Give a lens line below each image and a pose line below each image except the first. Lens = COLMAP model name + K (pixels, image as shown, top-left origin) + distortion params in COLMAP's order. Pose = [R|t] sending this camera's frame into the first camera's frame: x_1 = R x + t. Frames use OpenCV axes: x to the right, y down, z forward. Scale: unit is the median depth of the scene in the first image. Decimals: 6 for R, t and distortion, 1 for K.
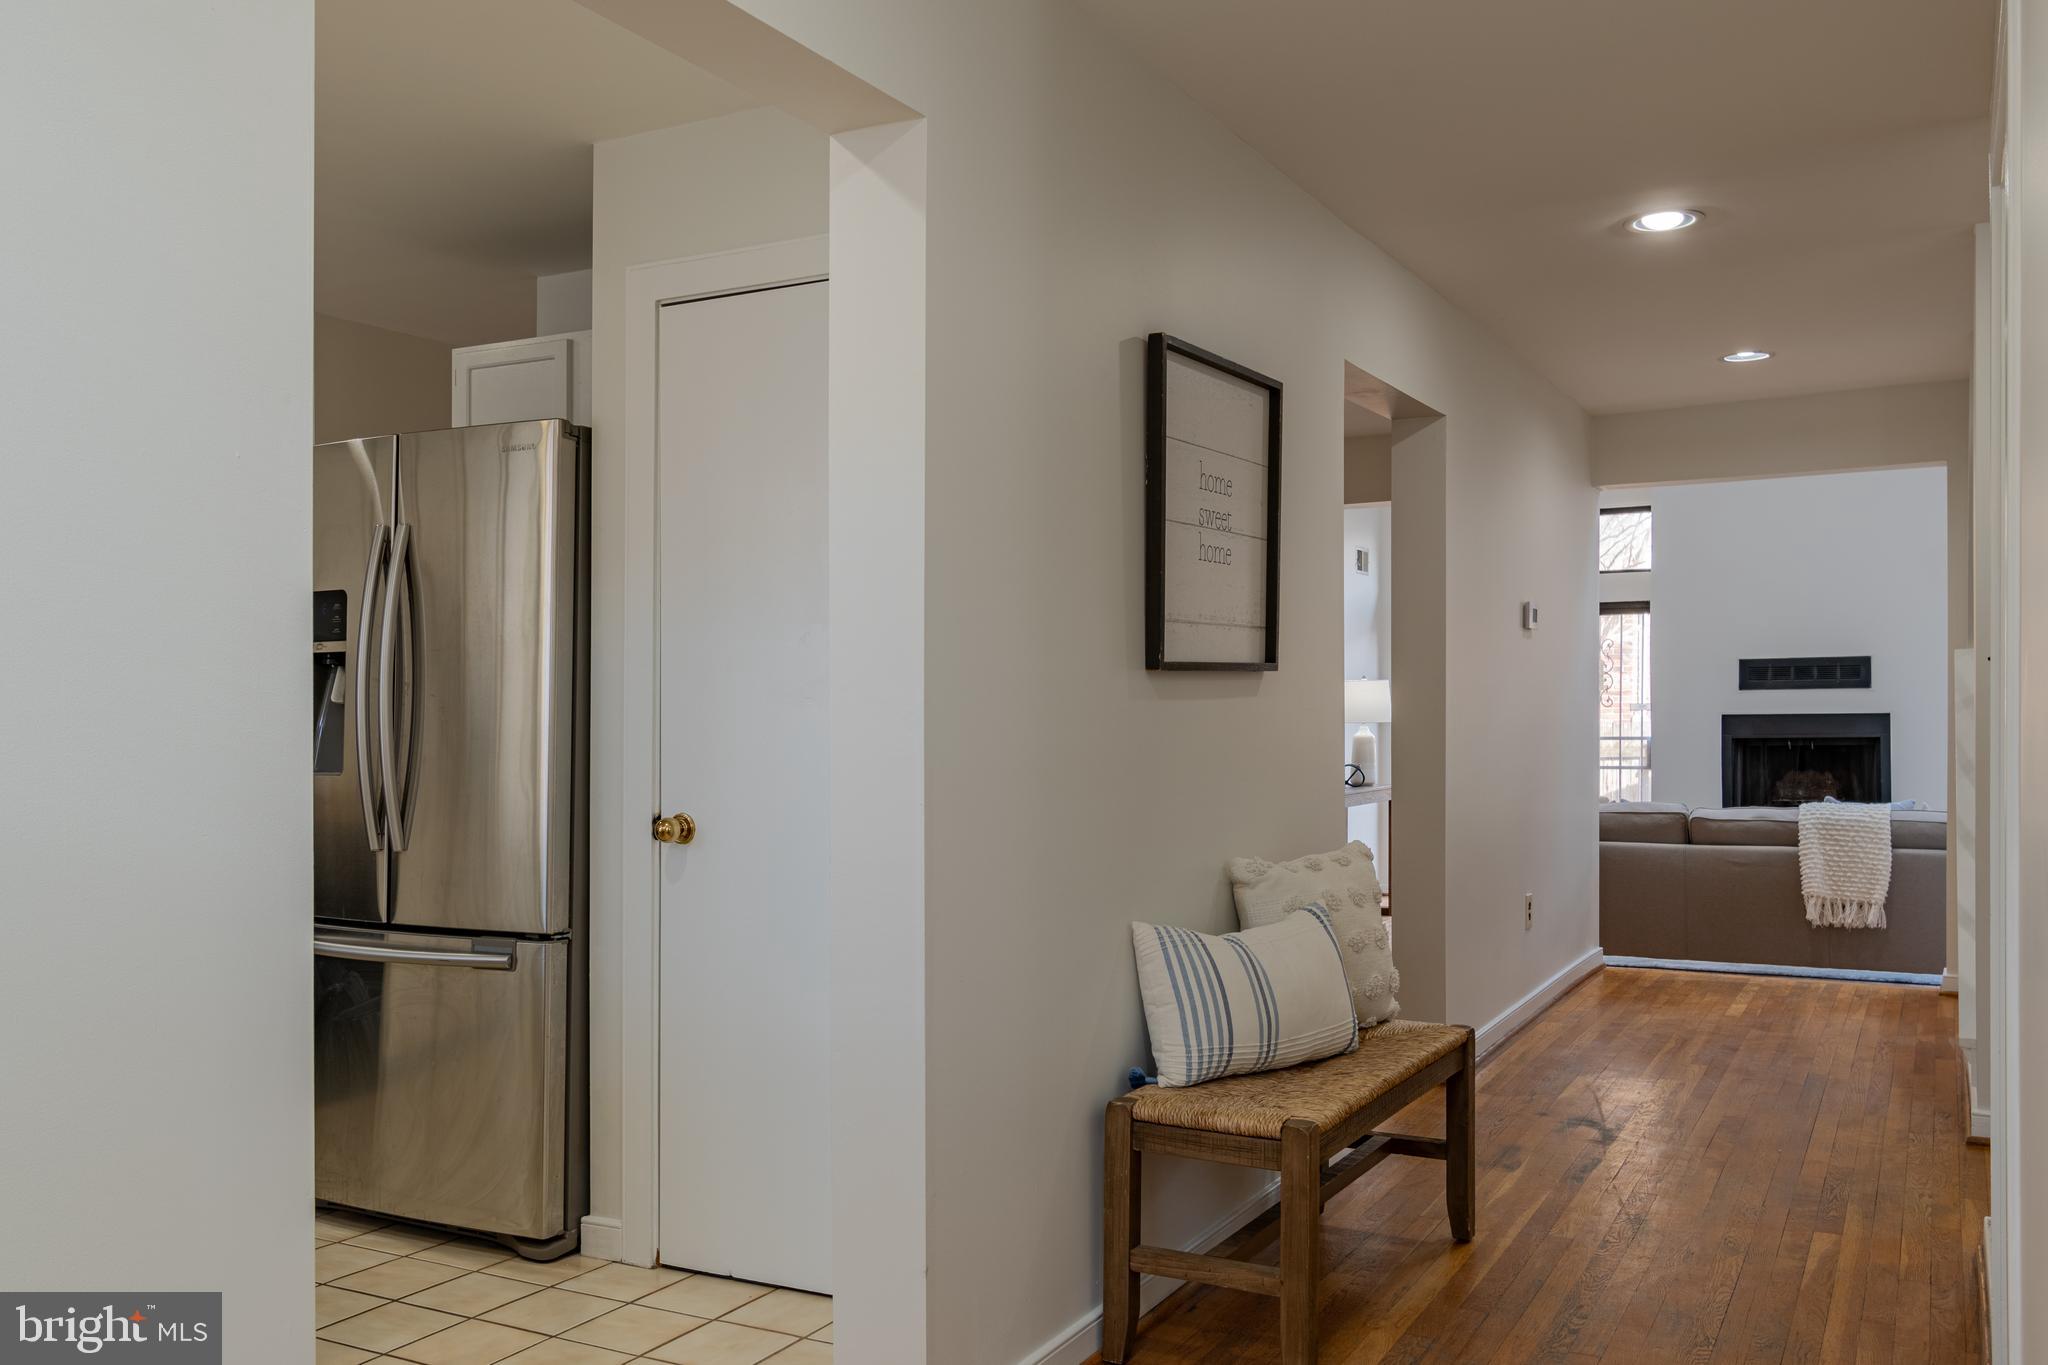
lens RADIAL K [[1704.2, 0, 1066.1], [0, 1704.2, 704.5], [0, 0, 1]] dist [0.011998, 0.001057]
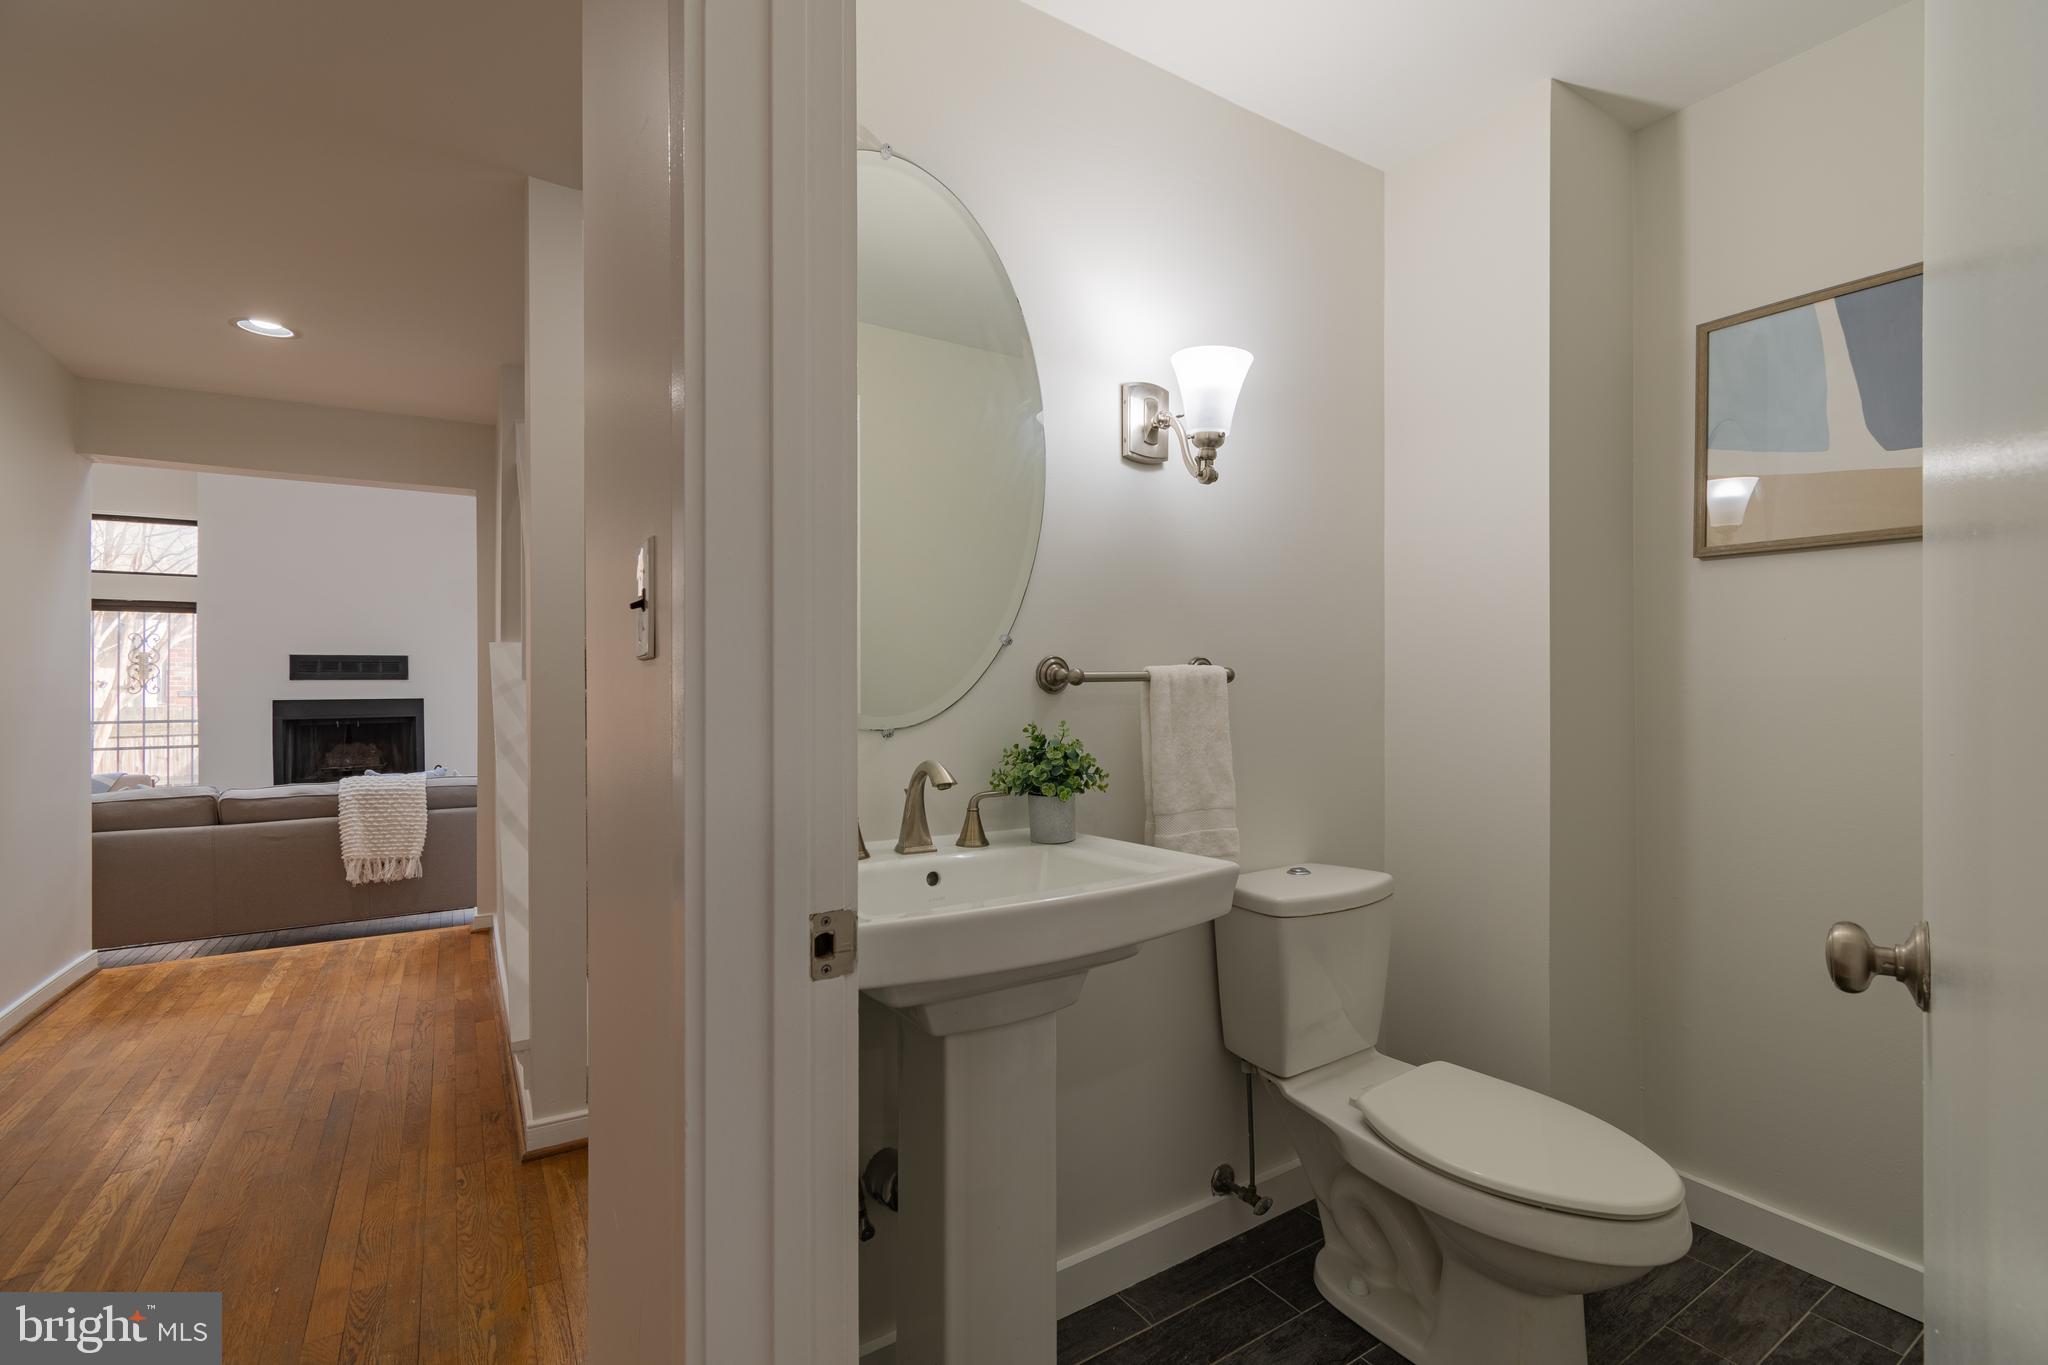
lens RADIAL K [[899.7, 0, 1028.9], [0, 899.7, 697.7], [0, 0, 1]] dist [-0.001971, -0.000249]
pose [[0.502021, -0.004105, 0.864846, 0.143386], [-0.000665, 0.999987, 0.005132, 0.000760], [-0.864855, -0.003152, 0.502011, 0.304802]]
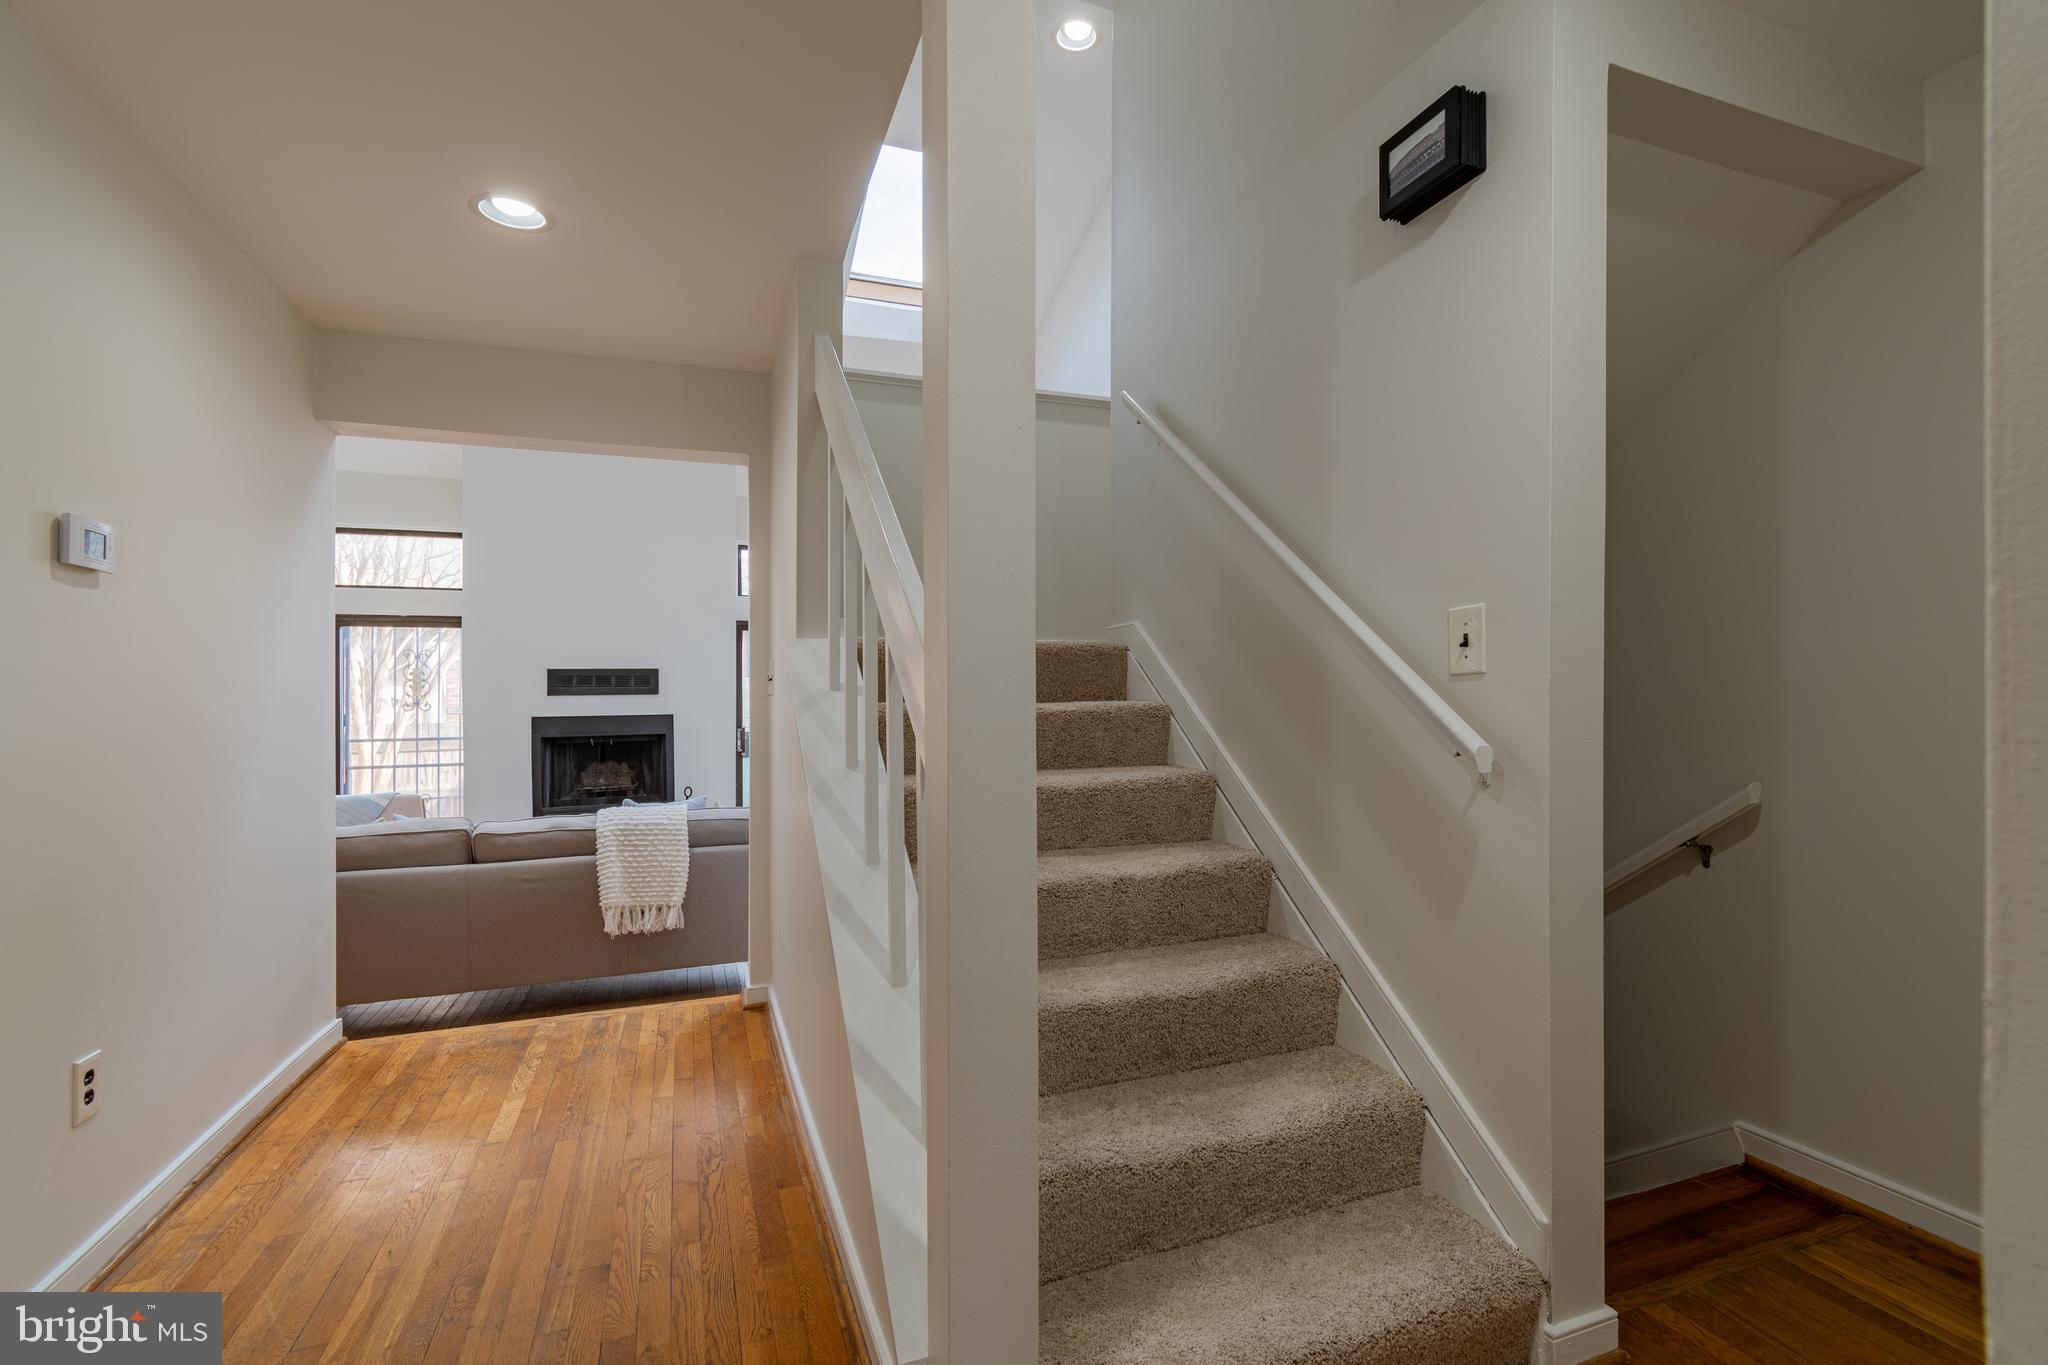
lens RADIAL K [[903.3, 0, 1028.1], [0, 903.3, 703.0], [0, 0, 1]] dist [0.002066, -0.000218]
pose [[0.665224, -0.000252, 0.746643, 0.210947], [0.004351, 0.999984, -0.003539, 0.000254], [-0.746631, 0.005603, 0.665215, 0.480206]]
